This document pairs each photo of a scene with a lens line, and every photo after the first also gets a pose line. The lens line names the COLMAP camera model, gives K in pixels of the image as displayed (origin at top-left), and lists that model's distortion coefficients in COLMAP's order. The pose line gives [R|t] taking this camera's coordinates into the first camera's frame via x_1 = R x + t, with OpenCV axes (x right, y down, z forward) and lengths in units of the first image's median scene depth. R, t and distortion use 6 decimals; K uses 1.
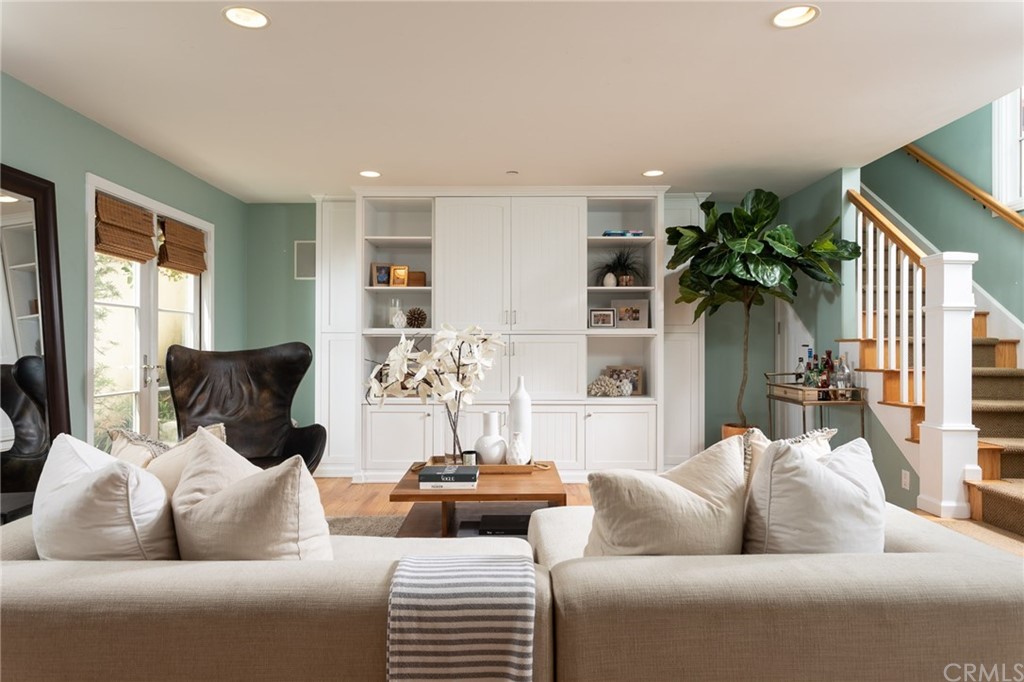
lens RADIAL K [[664.1, 0, 509.6], [0, 664.1, 338.9], [0, 0, 1]] dist [0.000594, -0.000406]
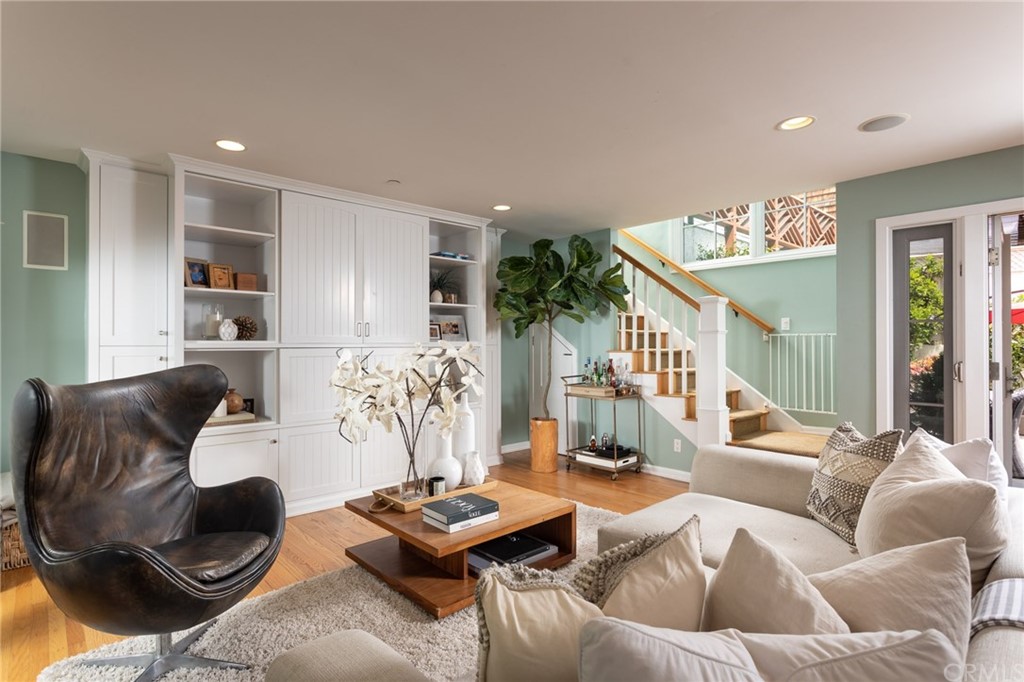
lens RADIAL K [[521.2, 0, 512.0], [0, 521.2, 341.0], [0, 0, 1]] dist [0.000469, 0.000157]
pose [[0.739115, 0.002850, 0.673573, -0.389801], [-0.000087, 0.999991, -0.004135, -0.014281], [-0.673579, 0.002997, 0.739109, 0.328718]]
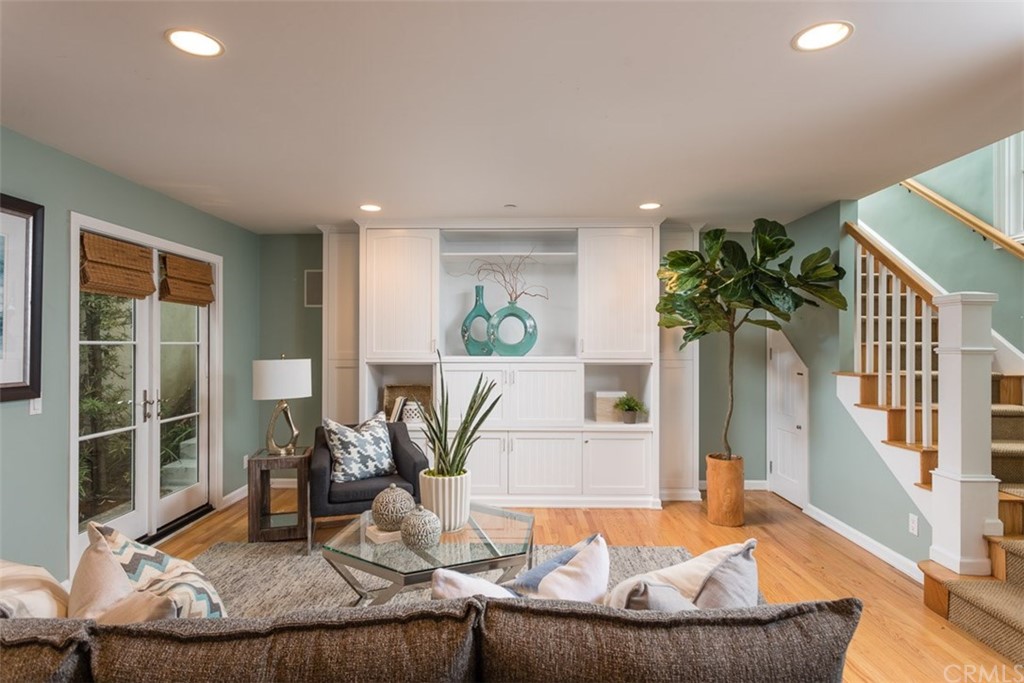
lens RADIAL K [[567.2, 0, 510.0], [0, 567.2, 340.2], [0, 0, 1]] dist [0.002789, 0.000124]
pose [[0.999844, -0.000017, -0.017677, 0.019668], [0.000086, 0.999992, 0.003927, -0.050390], [0.017676, -0.003928, 0.999836, 0.138023]]
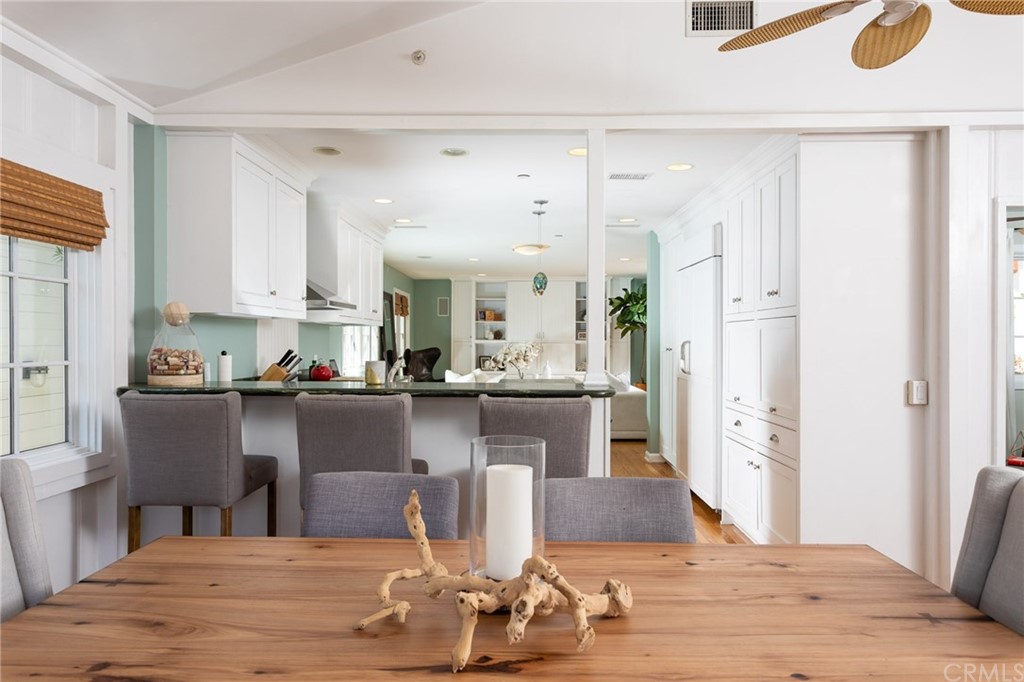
lens RADIAL K [[694.2, 0, 512.0], [0, 694.2, 341.0], [0, 0, 1]] dist [0.006060, 0.002485]
pose [[0.999886, 0.002797, -0.014819, -0.069596], [-0.002695, 0.999973, 0.006901, -0.032879], [0.014838, -0.006860, 0.999866, -1.491980]]
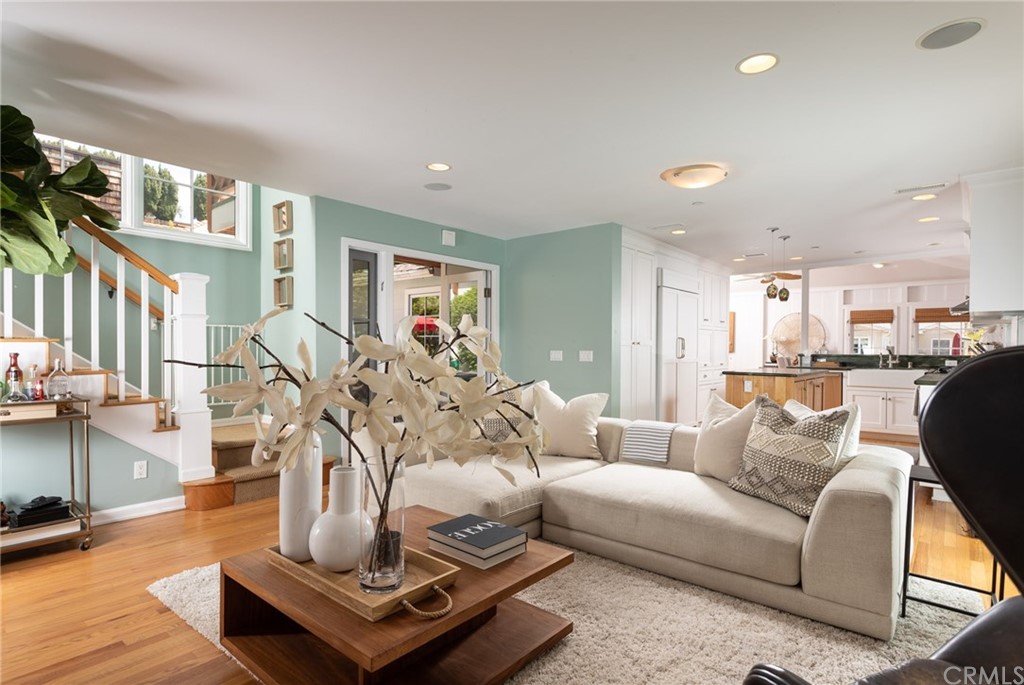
lens RADIAL K [[535.8, 0, 512.8], [0, 535.8, 352.0], [0, 0, 1]] dist [-0.003746, -0.000720]
pose [[-0.764224, -0.009826, 0.644876, -0.361623], [-0.008401, 0.999951, 0.005280, 0.007825], [-0.644896, -0.001382, -0.764269, 1.070938]]
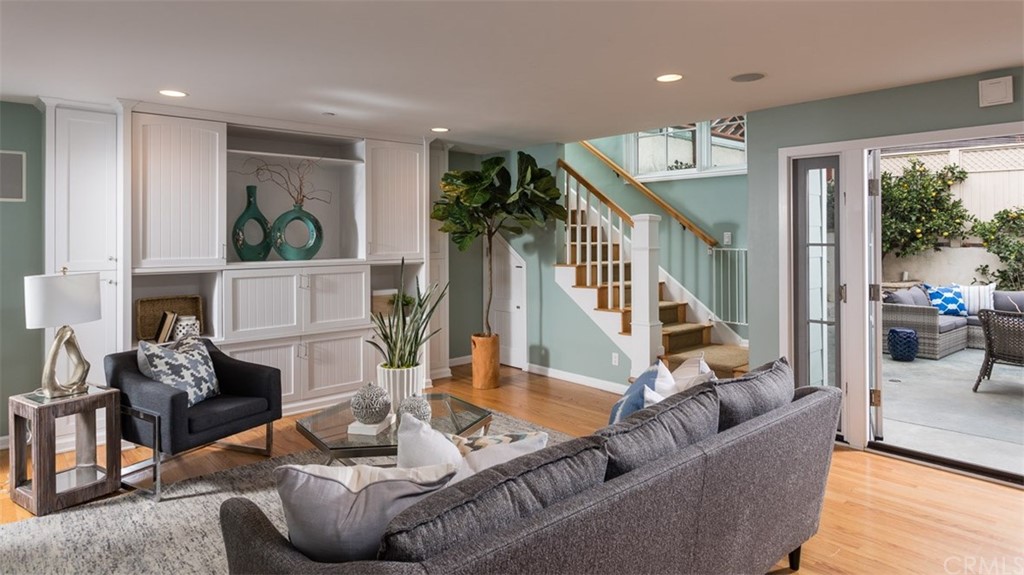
lens RADIAL K [[603.6, 0, 517.8], [0, 603.6, 232.2], [0, 0, 1]] dist [0.004843, -0.000115]
pose [[0.743356, 0.000273, 0.668896, -0.417244], [0.002658, 0.999991, -0.003363, -0.062998], [-0.668891, 0.004278, 0.743349, 0.103606]]
